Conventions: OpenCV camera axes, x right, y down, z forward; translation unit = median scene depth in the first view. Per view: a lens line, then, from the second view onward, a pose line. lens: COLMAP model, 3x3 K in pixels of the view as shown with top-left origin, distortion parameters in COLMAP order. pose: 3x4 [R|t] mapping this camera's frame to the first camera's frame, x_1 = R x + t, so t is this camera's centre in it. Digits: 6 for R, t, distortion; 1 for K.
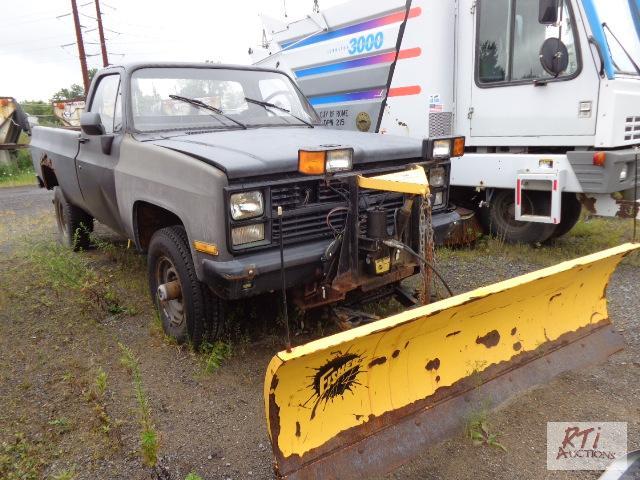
lens RADIAL K [[487.3, 0, 320.0], [0, 487.3, 240.0], [0, 0, 1]] dist [0.001187, 0.002660]
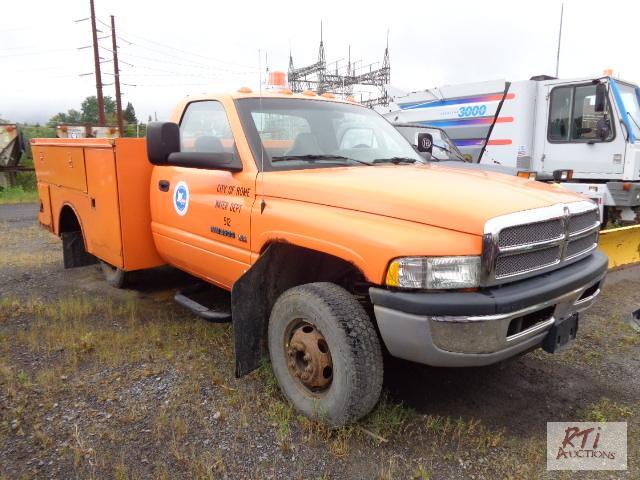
lens RADIAL K [[487.3, 0, 320.0], [0, 487.3, 240.0], [0, 0, 1]] dist [0.001187, 0.002660]
pose [[0.998382, 0.040647, 0.039758, -0.484766], [-0.037746, 0.996749, -0.071179, 0.157351], [-0.042522, 0.069563, 0.996671, -0.571918]]
